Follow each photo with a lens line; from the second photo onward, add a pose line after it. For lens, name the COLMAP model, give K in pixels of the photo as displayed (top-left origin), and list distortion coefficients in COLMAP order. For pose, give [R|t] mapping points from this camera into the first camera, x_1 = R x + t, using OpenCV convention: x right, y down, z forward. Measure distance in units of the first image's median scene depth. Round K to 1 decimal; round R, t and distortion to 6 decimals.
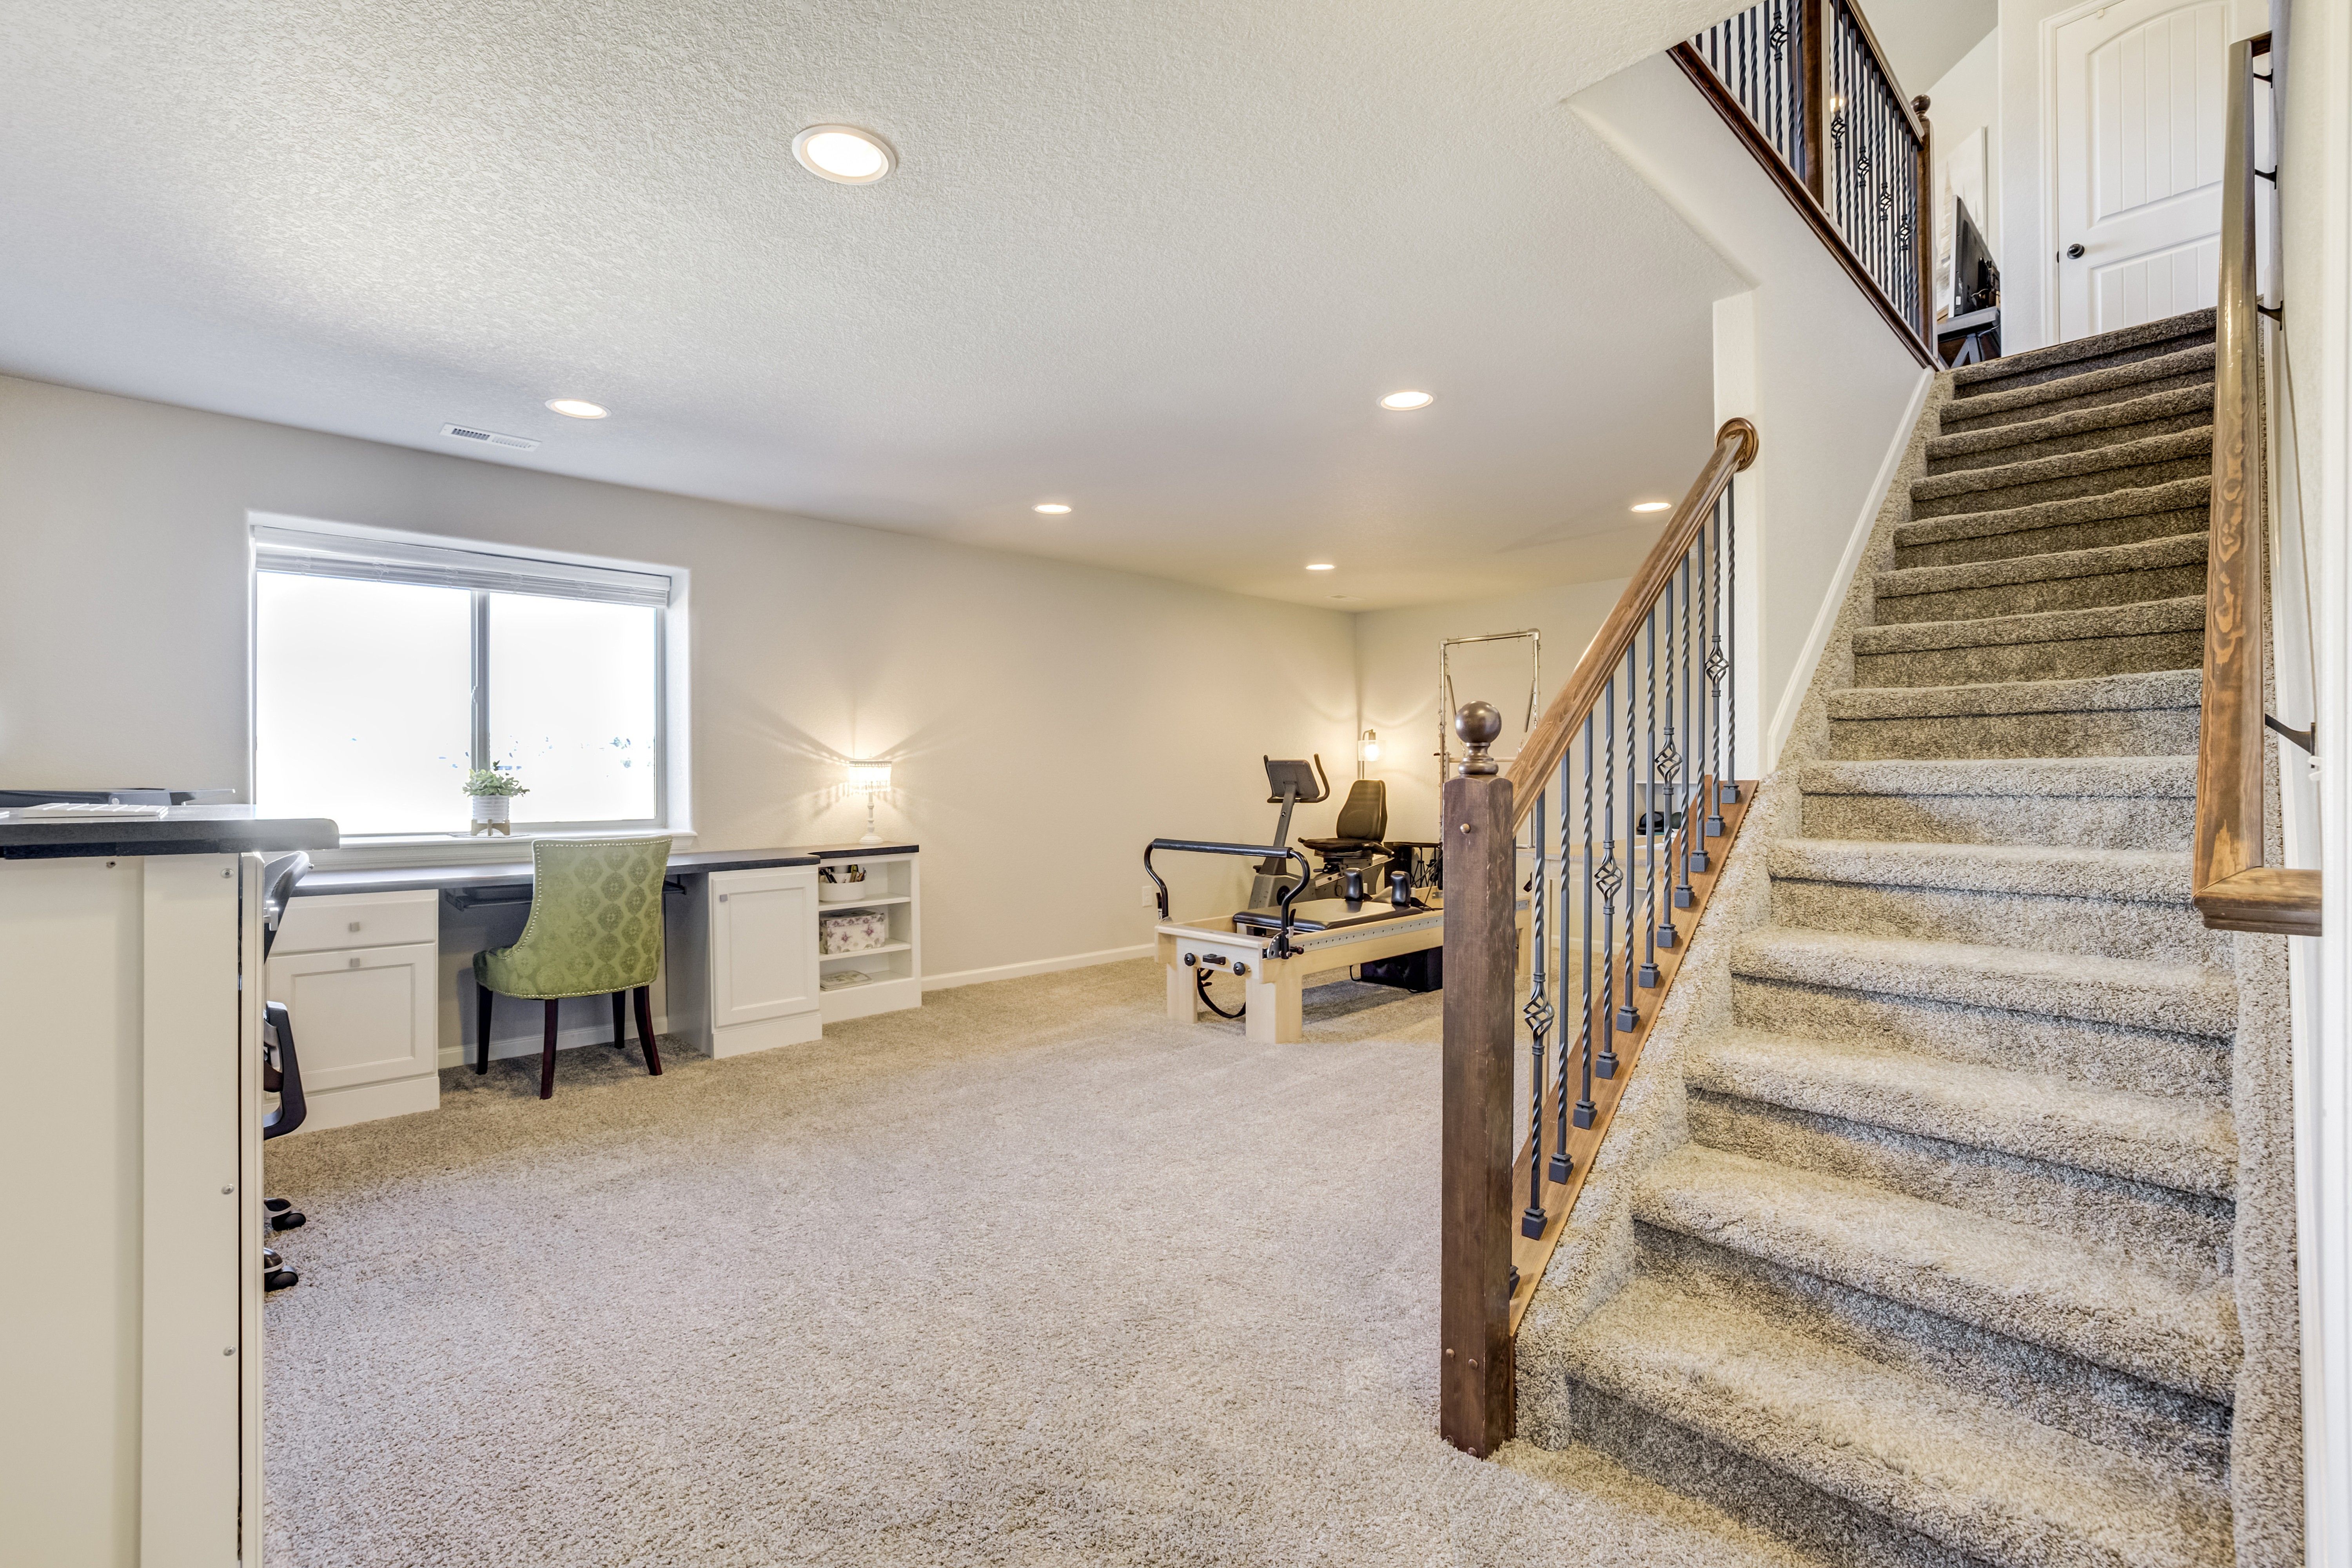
lens RADIAL K [[1016.6, 0, 1126.3], [0, 1016.6, 782.0], [0, 0, 1]] dist [-0.001527, -0.000303]
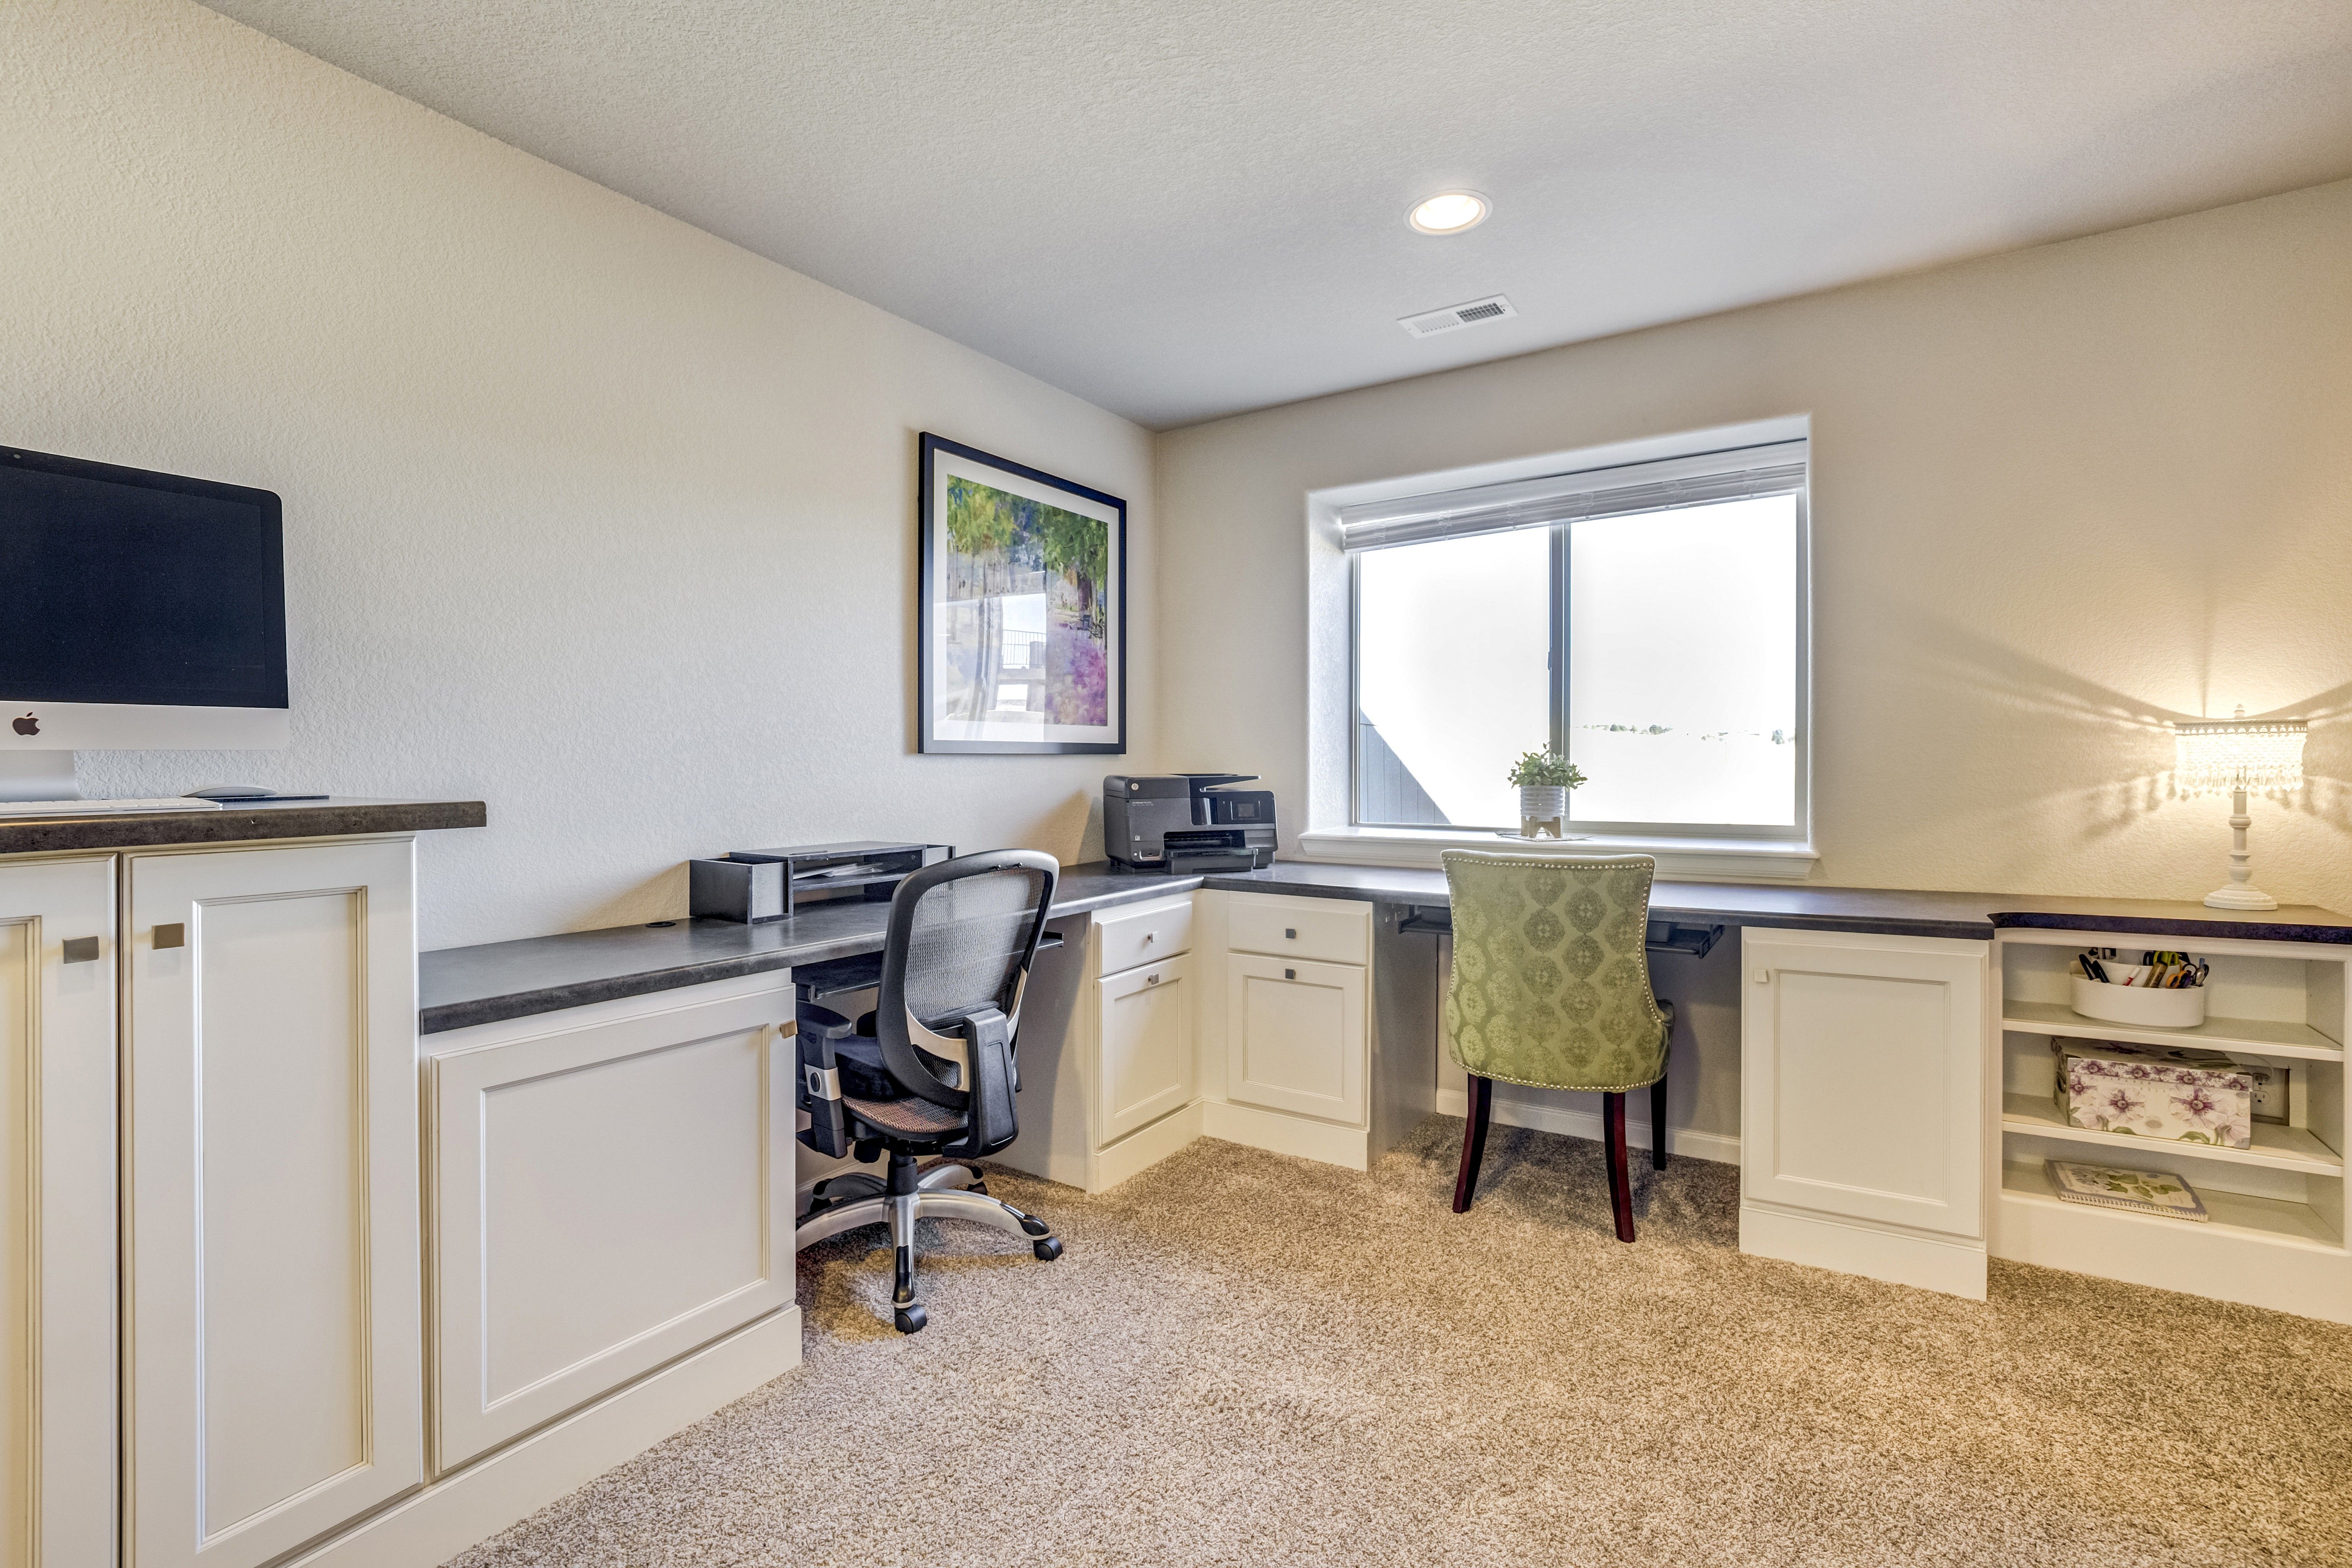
lens RADIAL K [[1039.1, 0, 1176.0], [0, 1039.1, 784.0], [0, 0, 1]] dist [-0.001924, -0.000071]
pose [[0.287152, 0.019325, -0.957690, 0.061718], [0.002902, 0.999774, 0.021044, -0.005429], [0.957881, -0.008822, 0.287031, 0.527654]]
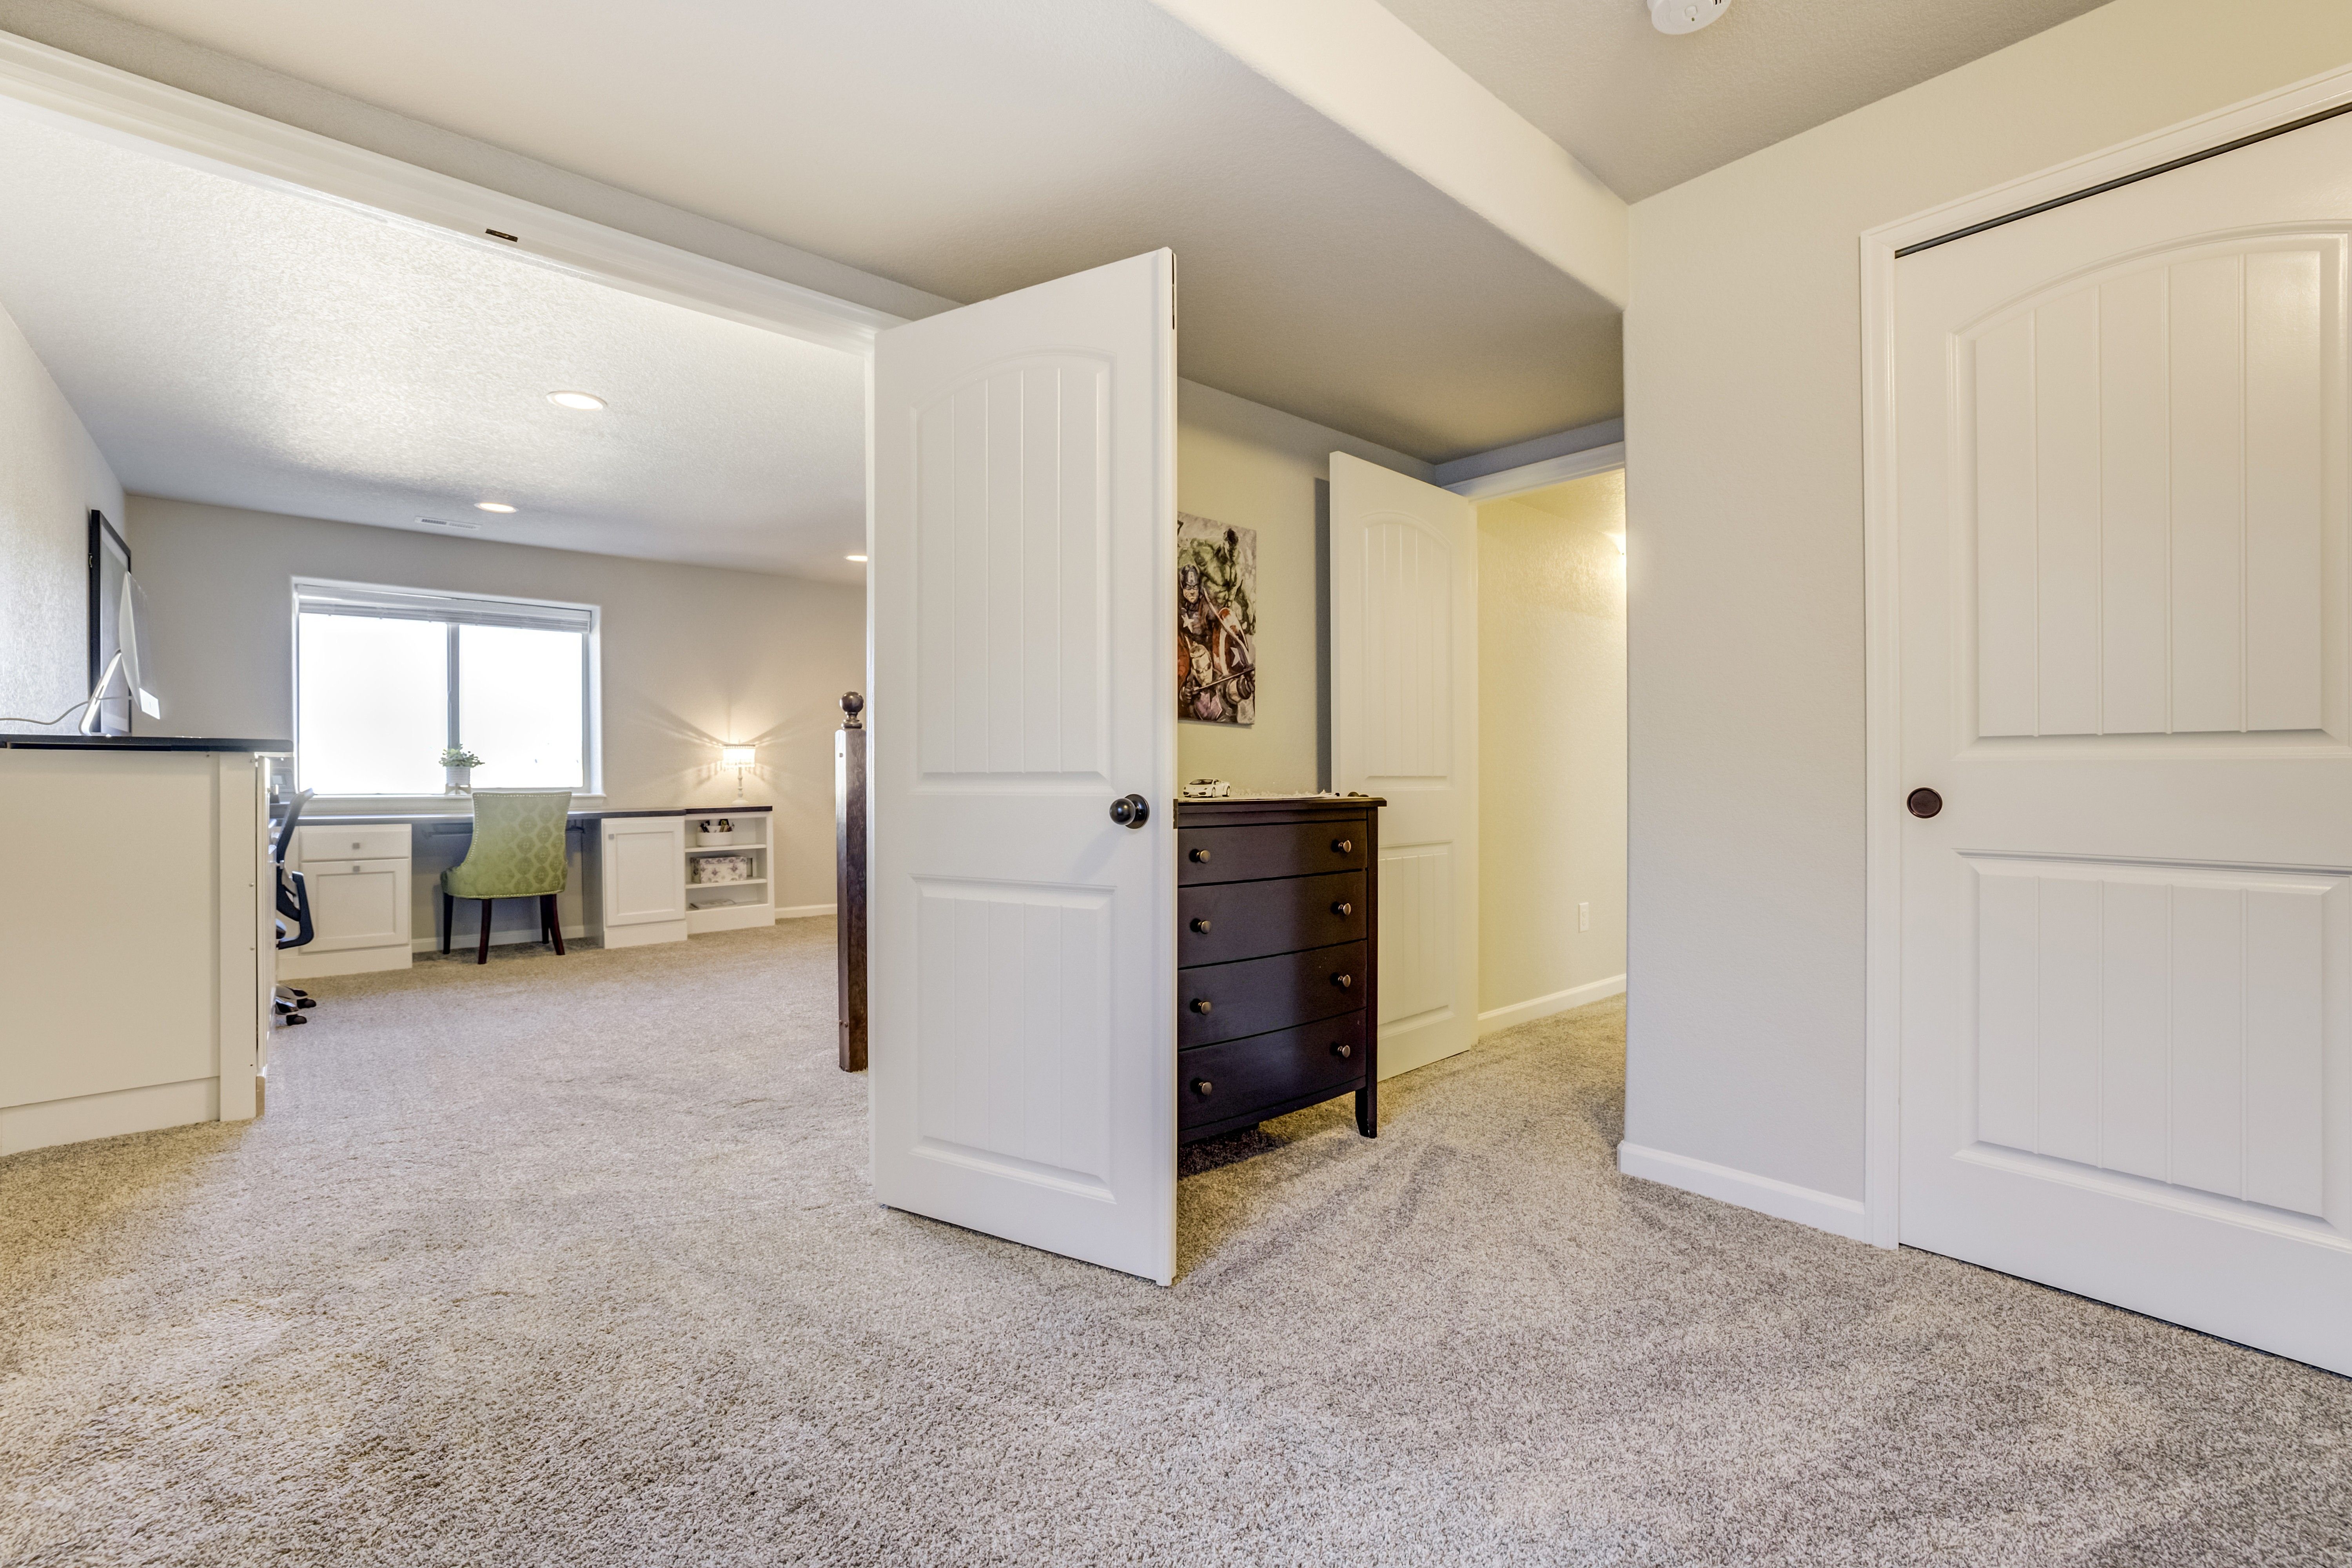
lens RADIAL K [[1002.1, 0, 1098.0], [0, 1002.1, 784.8], [0, 0, 1]] dist [0.000338, 0.000078]
pose [[0.998303, -0.002783, -0.058174, 0.375612], [0.002771, 0.999996, -0.000291, 0.043319], [0.058174, 0.000130, 0.998306, -0.376880]]
